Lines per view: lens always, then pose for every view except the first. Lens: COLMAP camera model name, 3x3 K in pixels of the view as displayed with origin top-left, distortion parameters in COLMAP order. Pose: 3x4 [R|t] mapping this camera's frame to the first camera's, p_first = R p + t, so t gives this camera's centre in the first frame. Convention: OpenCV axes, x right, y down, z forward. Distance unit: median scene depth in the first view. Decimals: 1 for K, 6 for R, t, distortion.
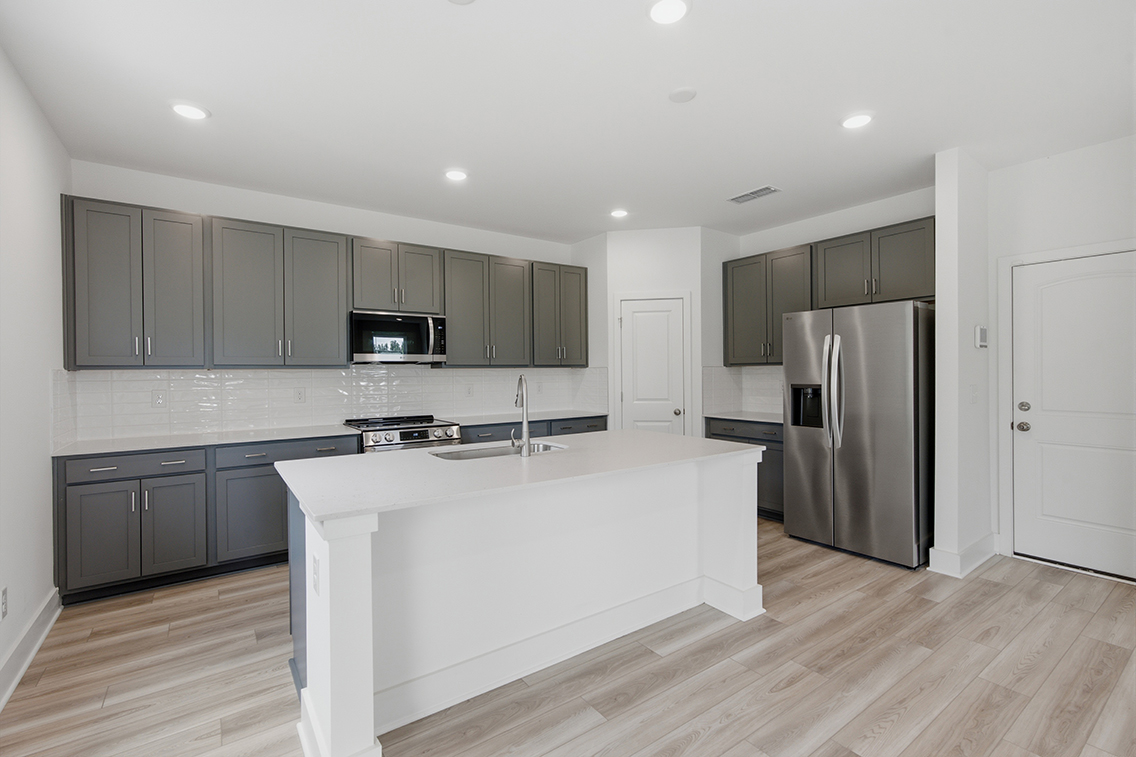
lens RADIAL K [[507.4, 0, 571.7], [0, 507.4, 374.2], [0, 0, 1]] dist [0.000978, 0.000665]
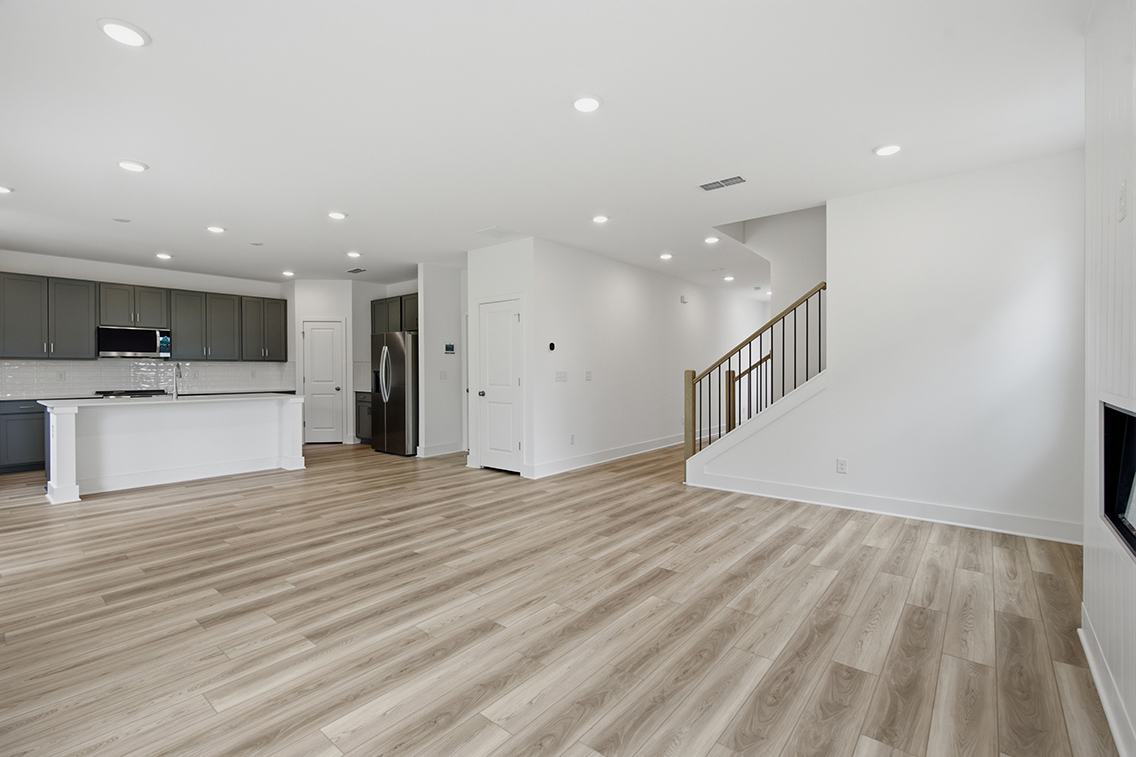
lens RADIAL K [[507.4, 0, 571.7], [0, 507.4, 374.2], [0, 0, 1]] dist [0.000978, 0.000665]
pose [[0.966036, 0.004249, 0.258371, 0.677519], [-0.004713, 0.999988, 0.001178, 0.026810], [-0.258363, -0.002356, 0.966045, -1.083363]]
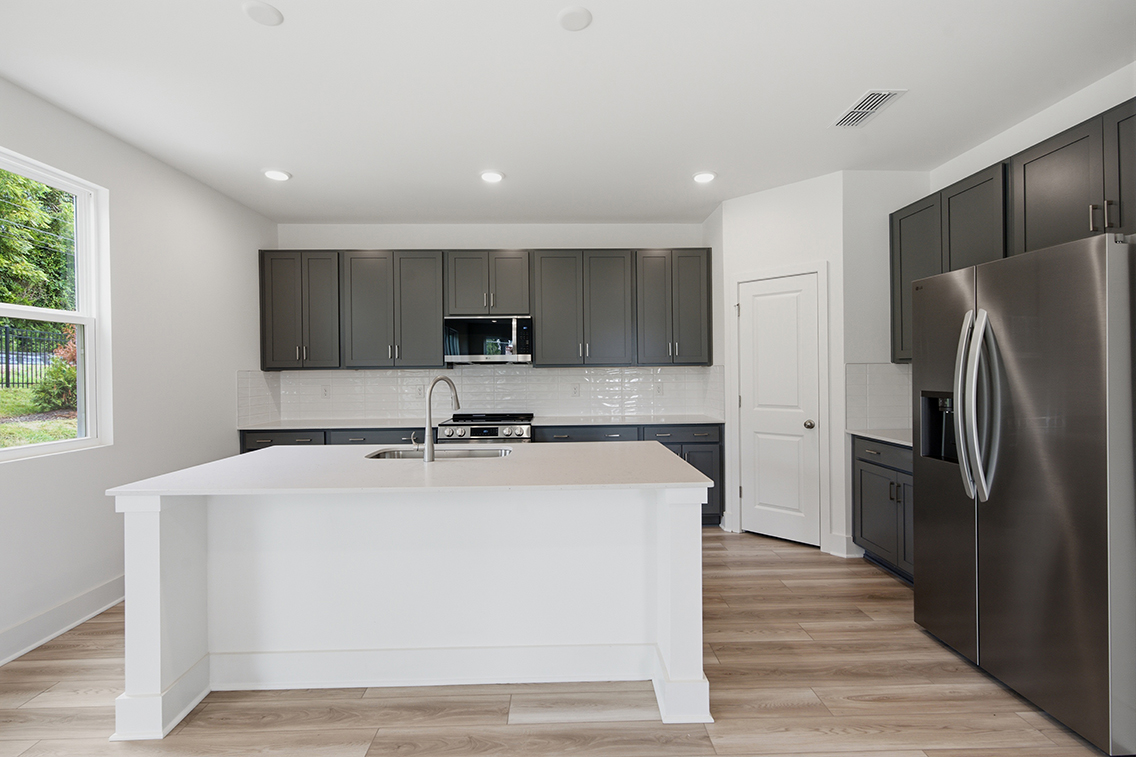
lens RADIAL K [[507.4, 0, 571.7], [0, 507.4, 374.2], [0, 0, 1]] dist [0.000978, 0.000665]
pose [[0.828093, 0.002558, -0.560585, 0.436423], [0.000848, 0.999983, 0.005816, -0.005607], [0.560590, -0.005292, 0.828076, 0.233755]]
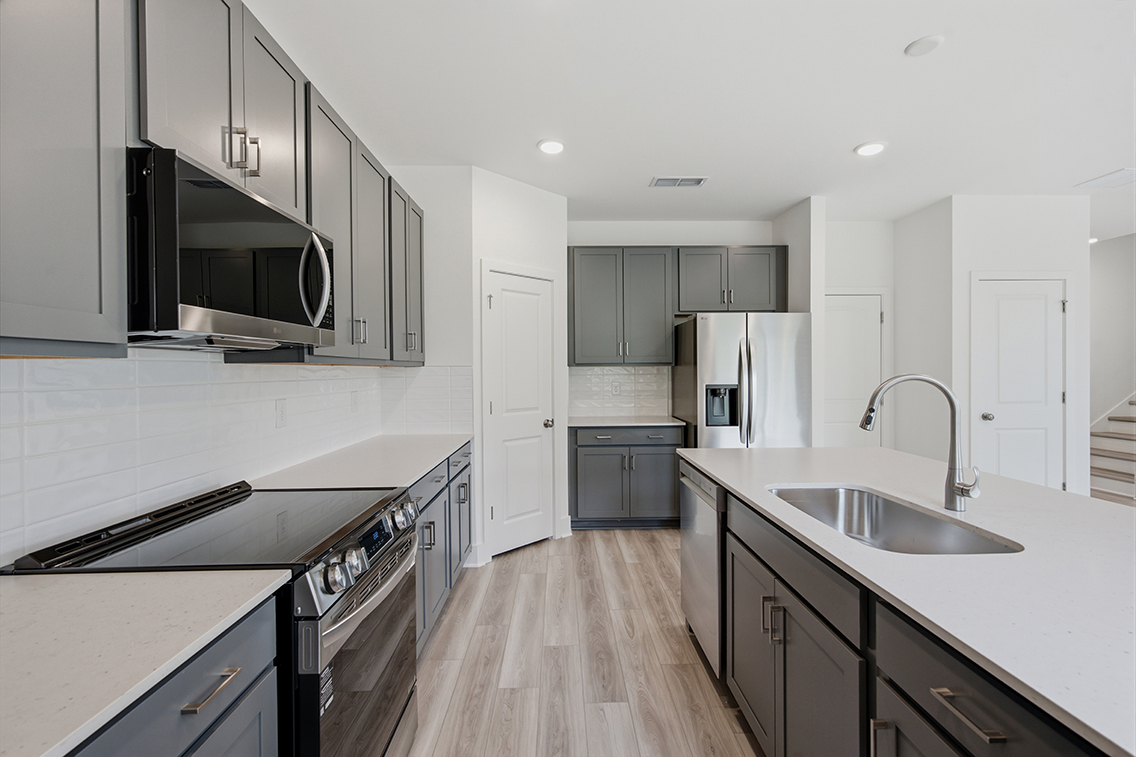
lens RADIAL K [[507.4, 0, 571.7], [0, 507.4, 374.2], [0, 0, 1]] dist [0.000978, 0.000665]
pose [[0.562271, -0.000805, 0.826953, -0.547857], [0.006695, 0.999971, -0.003579, 0.000669], [-0.826926, 0.007549, 0.562260, 0.675501]]
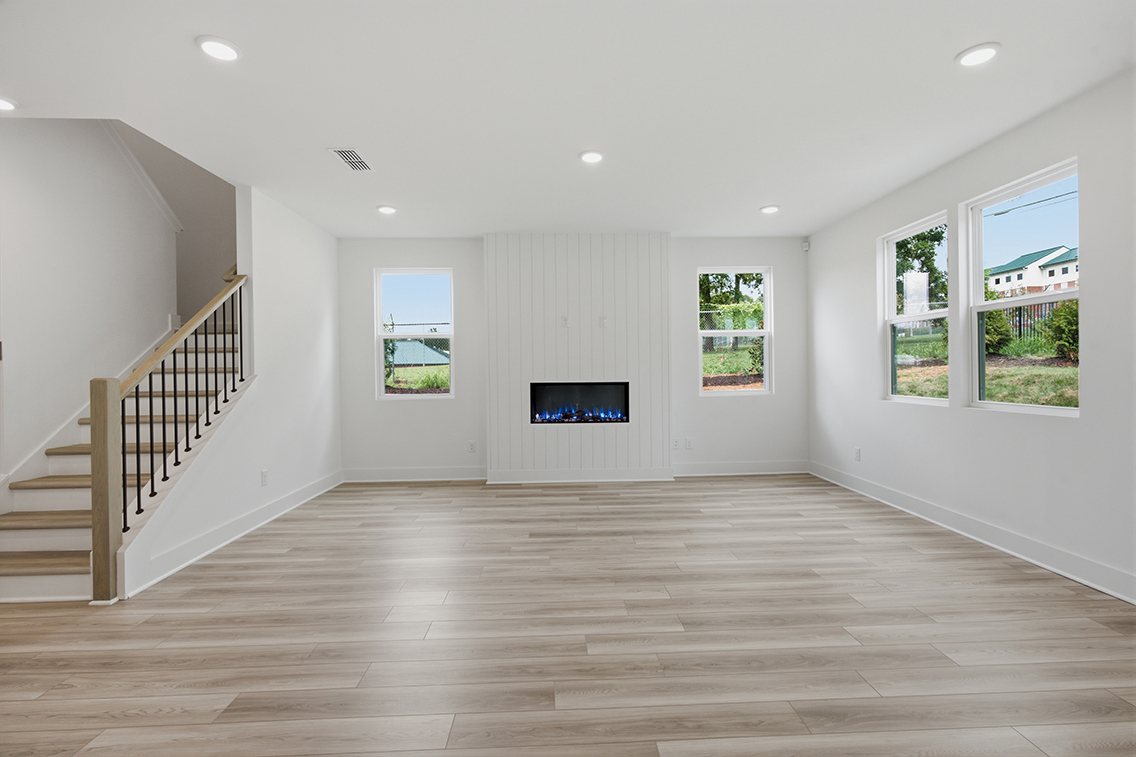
lens RADIAL K [[530.2, 0, 571.4], [0, 530.2, 371.4], [0, 0, 1]] dist [-0.002160, -0.000406]
pose [[-0.833398, 0.017841, 0.552385, 0.394002], [0.022433, 0.999747, 0.001555, 0.020552], [-0.552218, 0.013688, -0.833588, 0.453309]]
